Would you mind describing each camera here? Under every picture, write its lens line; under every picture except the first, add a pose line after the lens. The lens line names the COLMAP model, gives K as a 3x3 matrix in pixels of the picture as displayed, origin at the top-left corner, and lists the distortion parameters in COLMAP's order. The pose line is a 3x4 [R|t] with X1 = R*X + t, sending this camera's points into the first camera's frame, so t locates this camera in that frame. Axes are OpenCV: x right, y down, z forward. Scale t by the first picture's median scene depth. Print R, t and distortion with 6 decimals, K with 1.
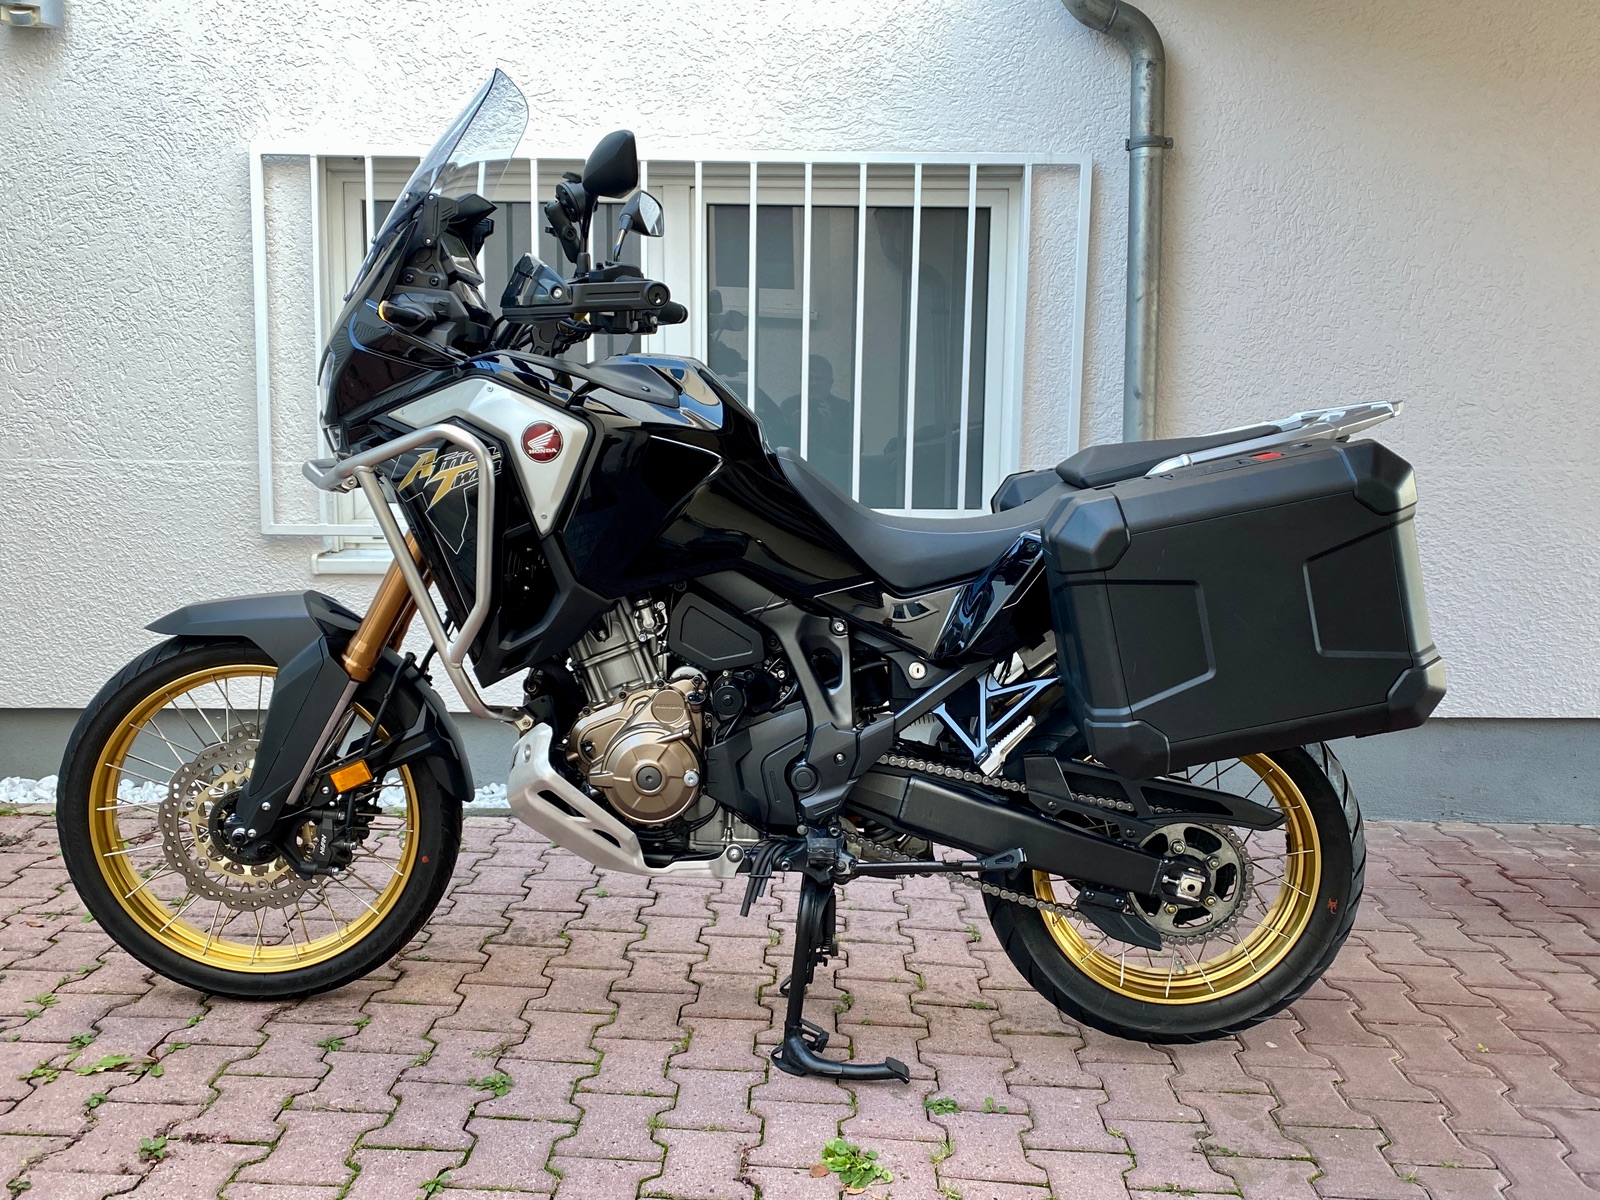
lens RADIAL K [[1420.6, 0, 796.3], [0, 1420.6, 587.9], [0, 0, 1]] dist [0.024198, -0.033747]
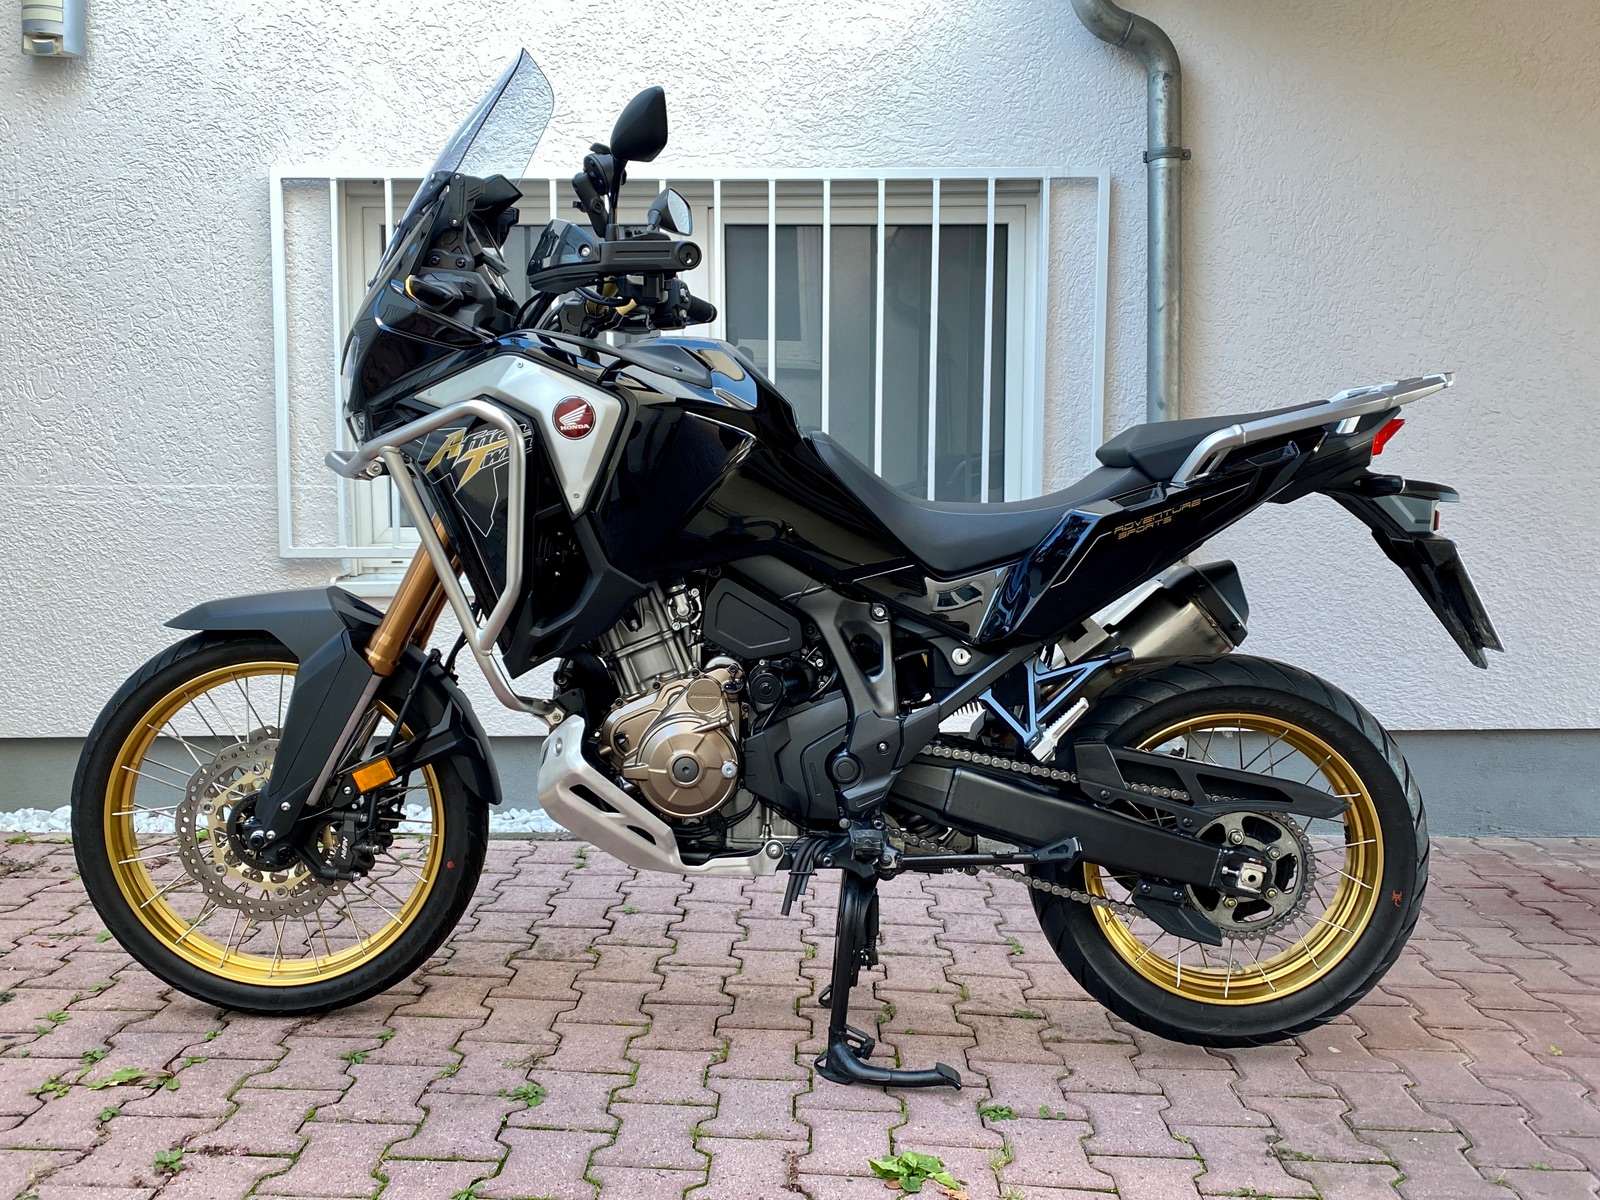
lens RADIAL K [[1393.6, 0, 793.9], [0, 1393.6, 586.6], [0, 0, 1]] dist [0.020374, -0.026200]
pose [[0.999919, -0.012422, -0.002675, -0.023326], [0.012291, 0.998930, -0.044587, 0.047139], [0.003226, 0.044551, 0.999002, 0.046791]]
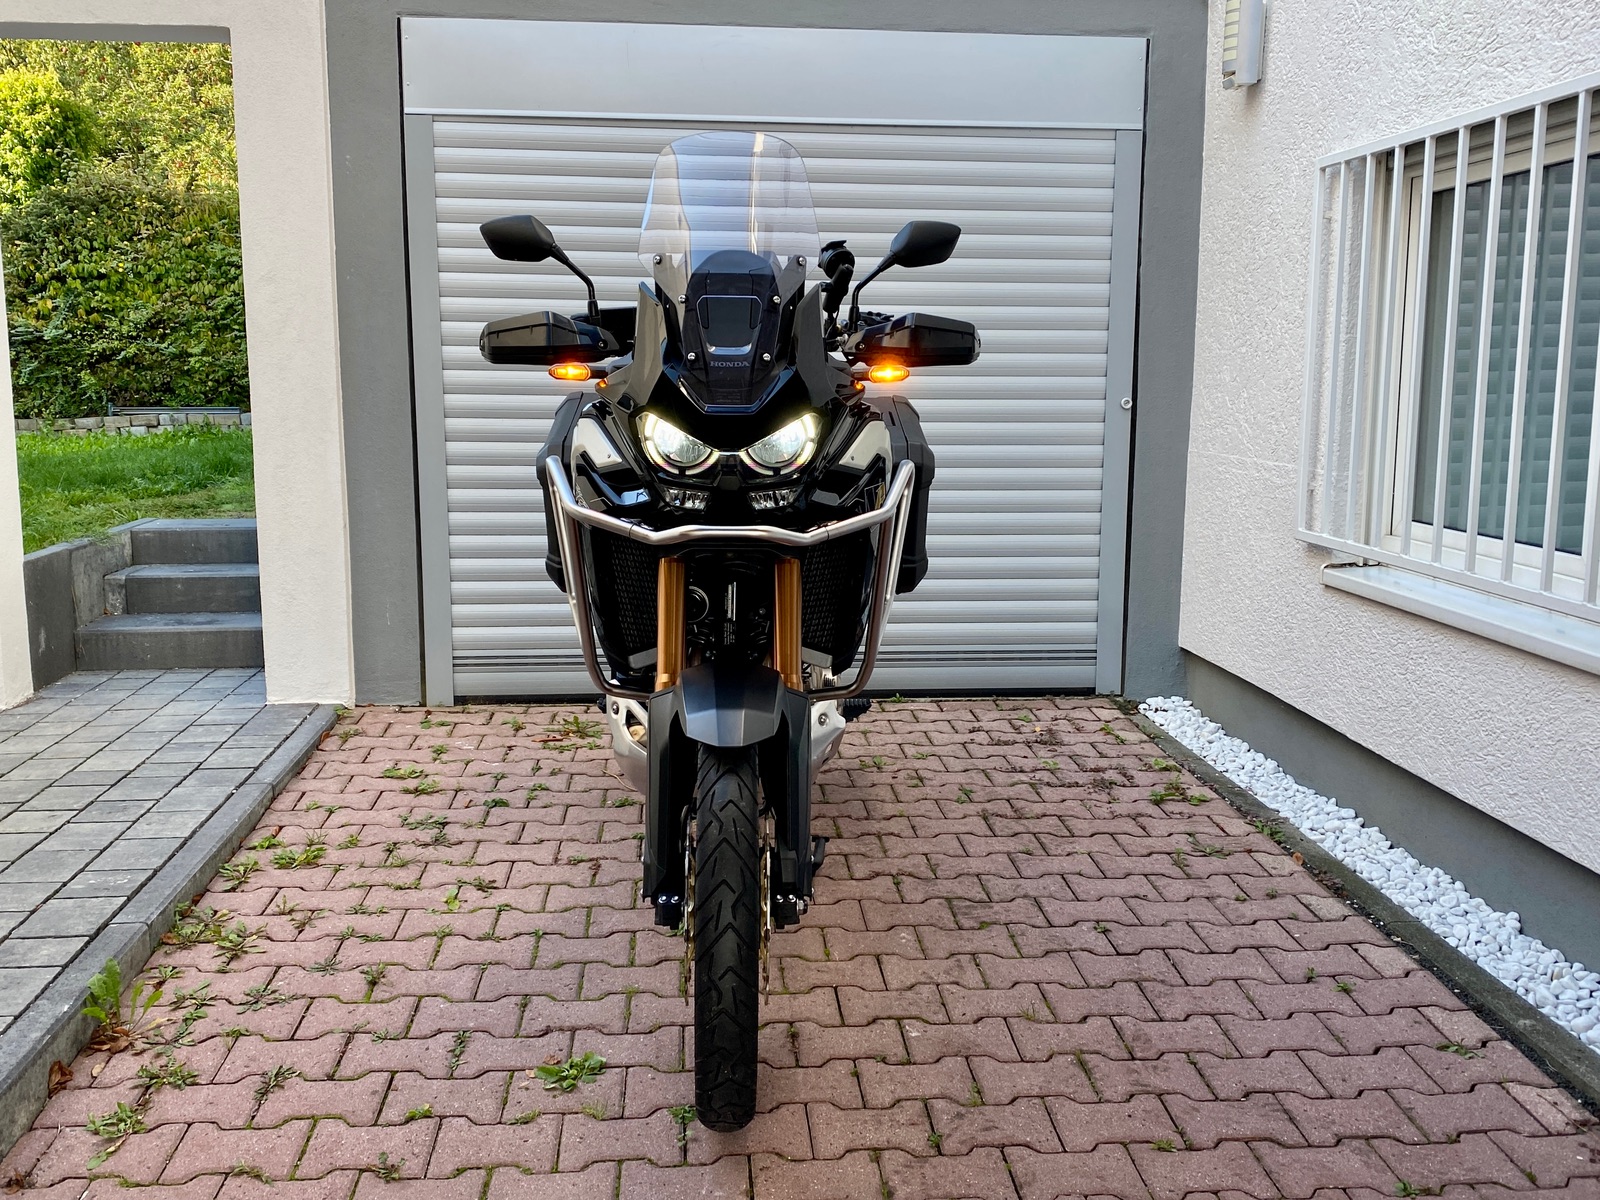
lens RADIAL K [[1460.8, 0, 813.6], [0, 1460.8, 583.6], [0, 0, 1]] dist [0.004634, 0.000000]
pose [[0.113218, 0.142830, -0.983250, 0.995240], [-0.131107, 0.983107, 0.127713, -0.149308], [0.984882, 0.114452, 0.130032, 0.813647]]
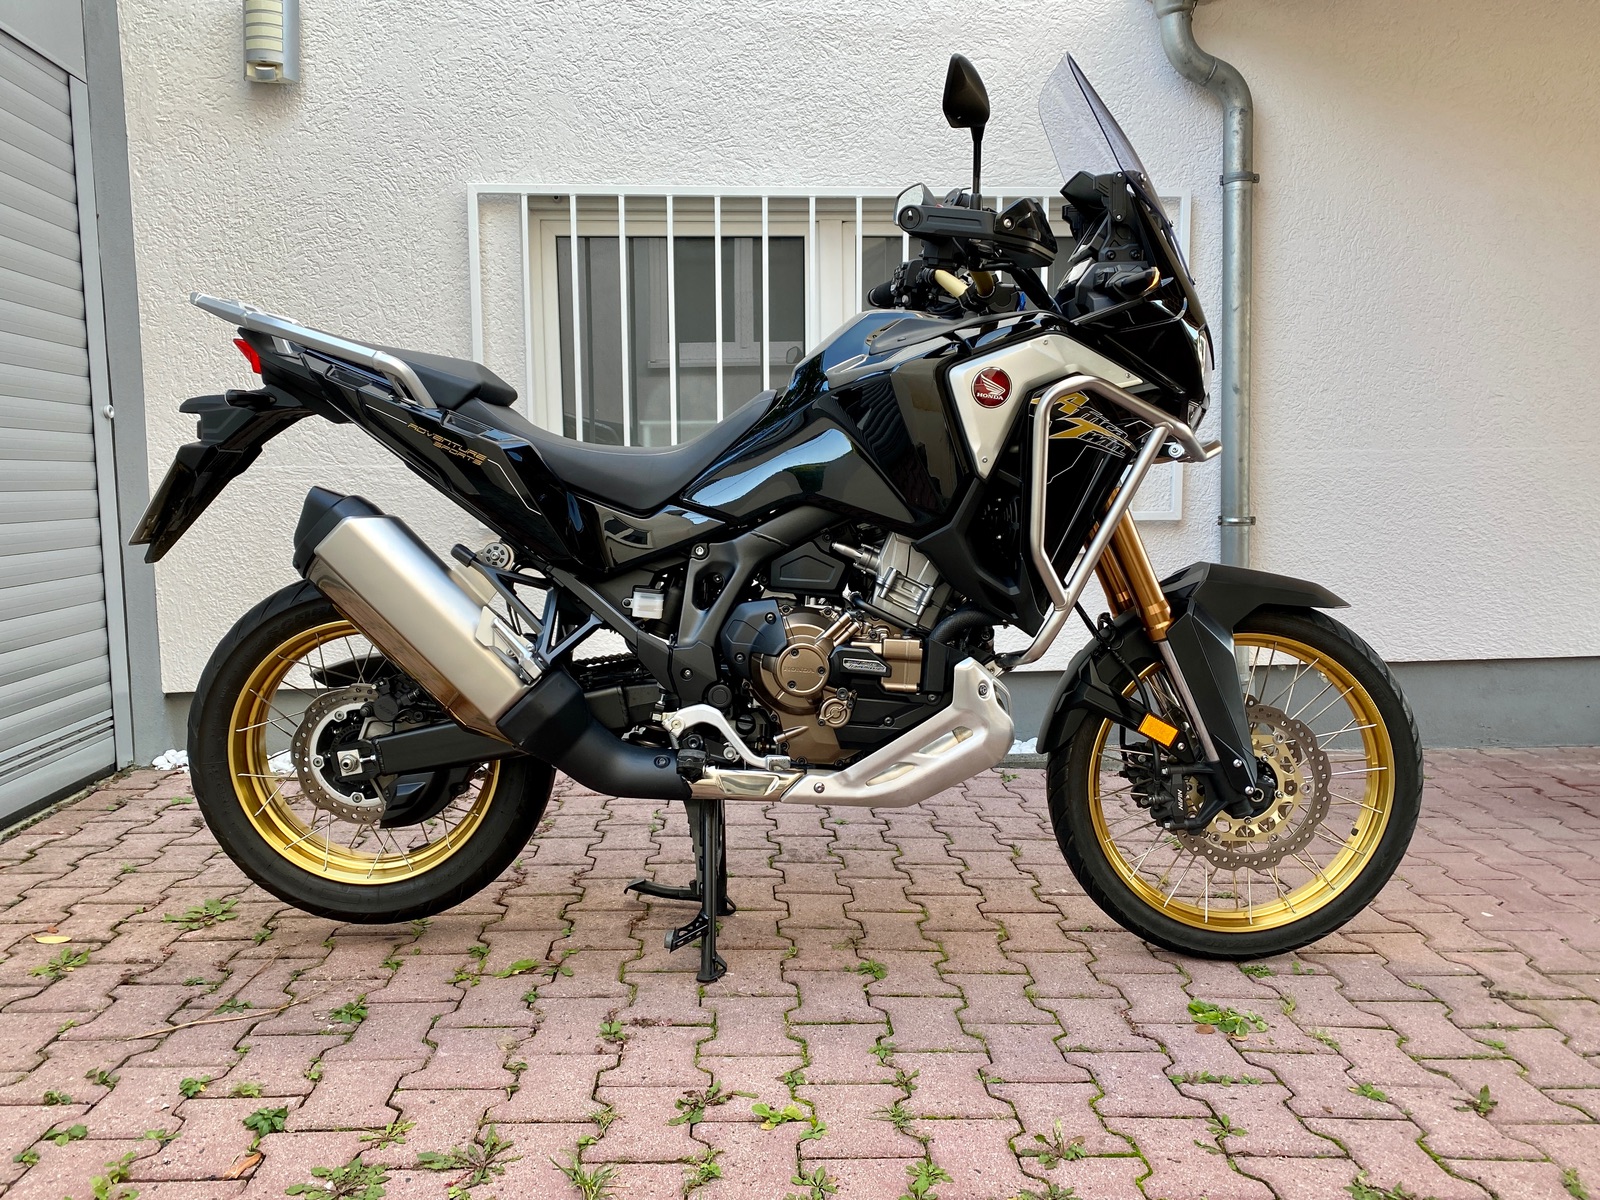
lens RADIAL K [[1207.4, 0, 797.9], [0, 1207.4, 587.1], [0, 0, 1]] dist [0.014843, -0.013063]
pose [[0.997689, -0.026325, 0.062646, -0.285383], [0.027660, 0.999407, -0.020530, 0.056882], [-0.062068, 0.022216, 0.997825, 0.037878]]
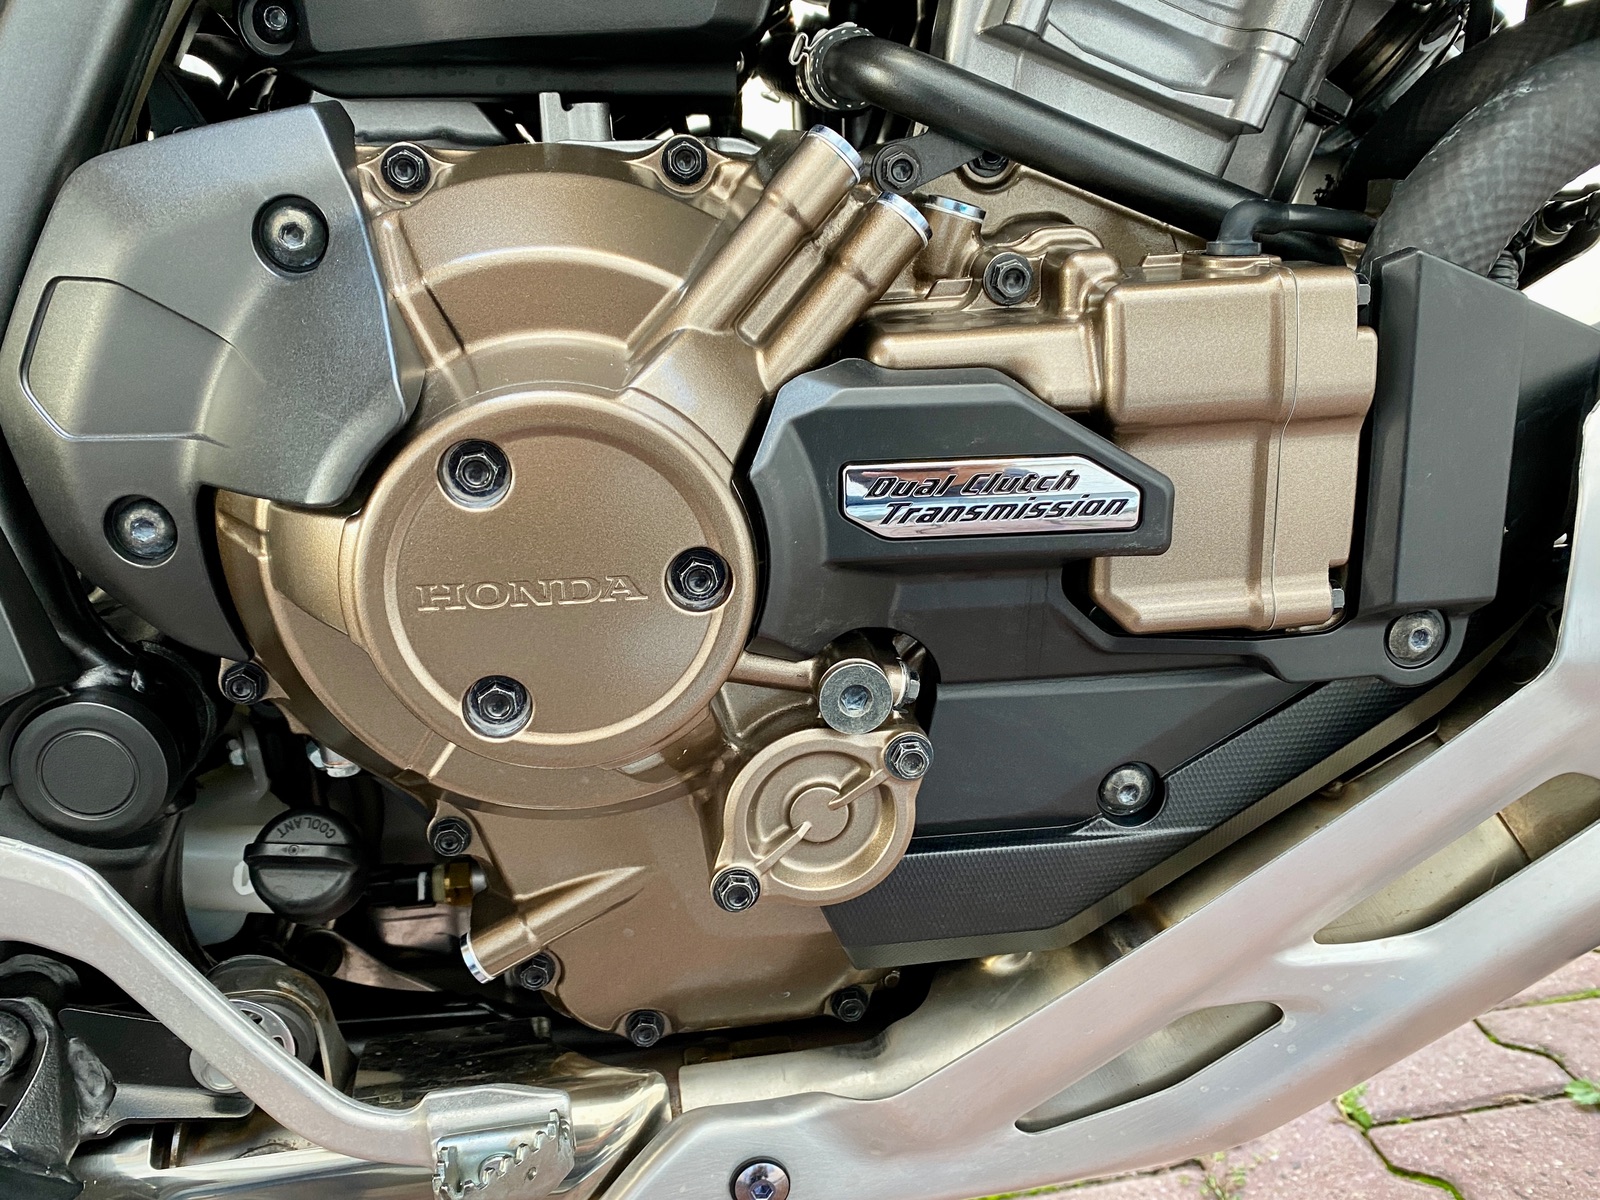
lens RADIAL K [[1393.6, 0, 802.7], [0, 1393.6, 604.9], [0, 0, 1]] dist [0.020374, -0.026200]
pose [[0.971915, -0.166655, 0.166156, -0.236294], [0.131517, 0.970146, 0.203766, 0.073622], [-0.195154, -0.176190, 0.964817, 0.695054]]
